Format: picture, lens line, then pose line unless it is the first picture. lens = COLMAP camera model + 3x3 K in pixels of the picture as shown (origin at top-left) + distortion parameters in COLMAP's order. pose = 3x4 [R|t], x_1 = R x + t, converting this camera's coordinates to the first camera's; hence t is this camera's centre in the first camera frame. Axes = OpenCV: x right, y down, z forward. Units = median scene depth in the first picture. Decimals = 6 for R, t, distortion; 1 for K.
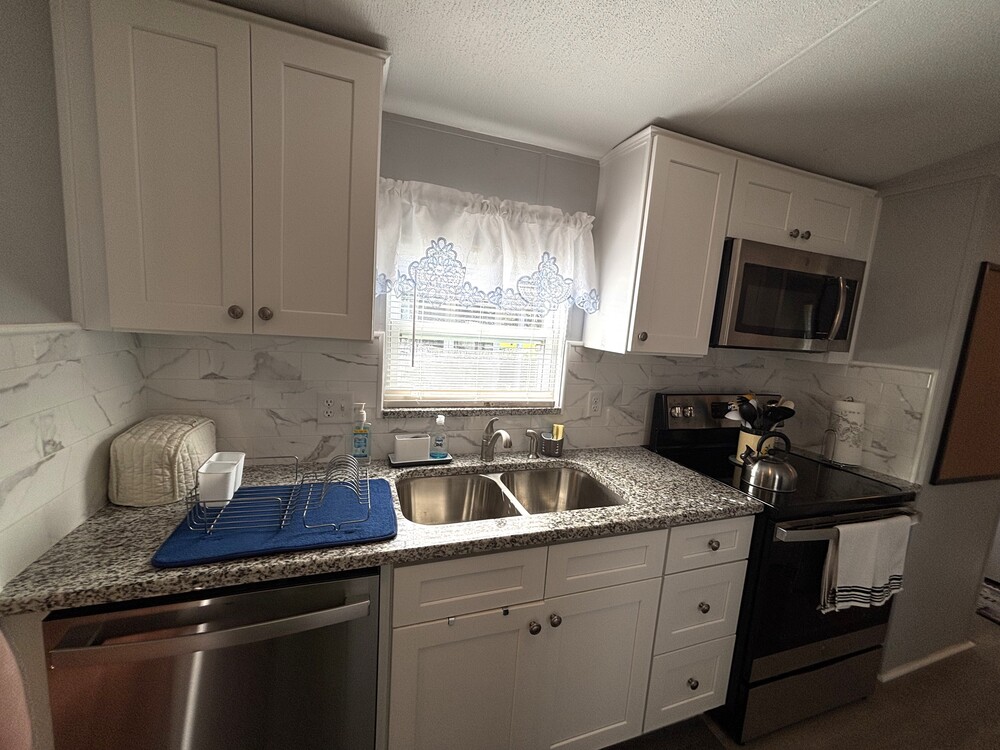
lens RADIAL K [[403.0, 0, 496.2], [0, 403.0, 374.1], [0, 0, 1]] dist [0.000395, 0.000388]
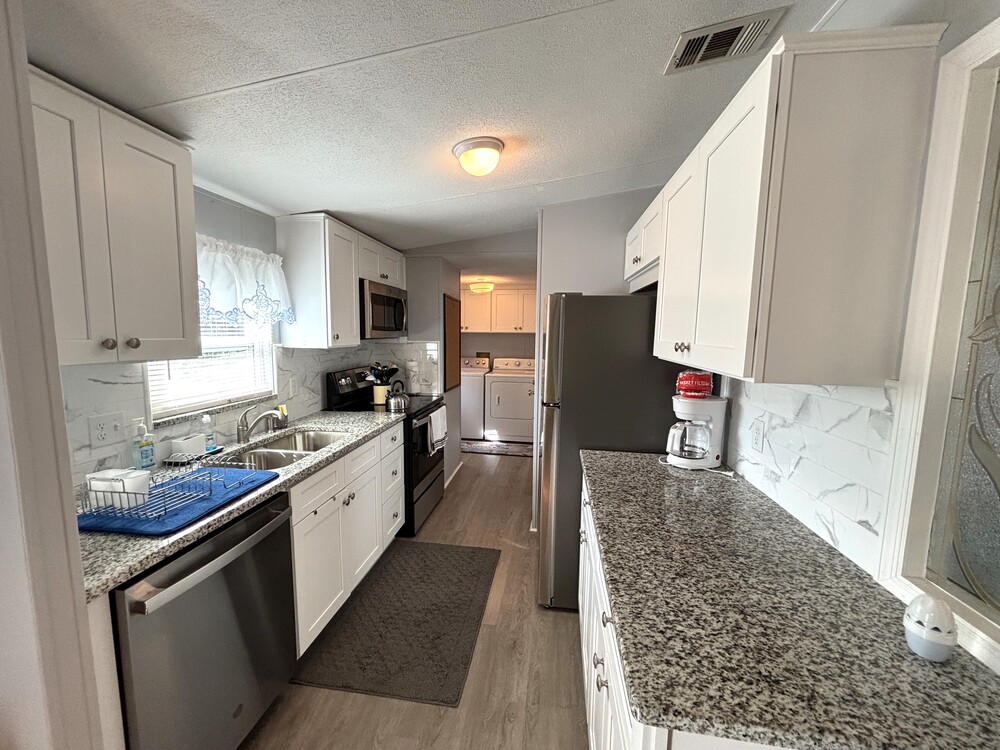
lens RADIAL K [[403.0, 0, 495.9], [0, 403.0, 375.5], [0, 0, 1]] dist [0.000395, 0.000388]
pose [[0.467482, -0.164584, 0.868546, -0.749968], [0.145691, 0.983424, 0.107937, -0.017844], [-0.871914, 0.076081, 0.483712, -0.349076]]
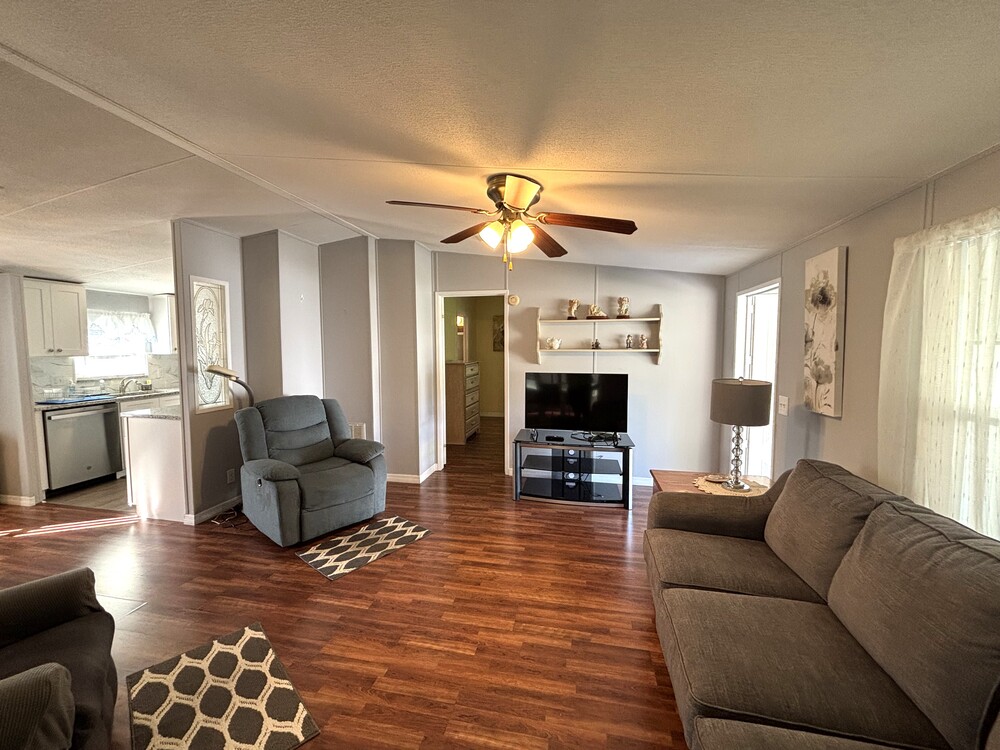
lens RADIAL K [[403.0, 0, 500.5], [0, 403.0, 374.1], [0, 0, 1]] dist [0.000395, 0.000388]
pose [[0.521325, -0.133854, 0.842795, -1.123648], [0.161436, 0.985258, 0.056621, 0.370984], [-0.837949, 0.106539, 0.535248, -3.161589]]
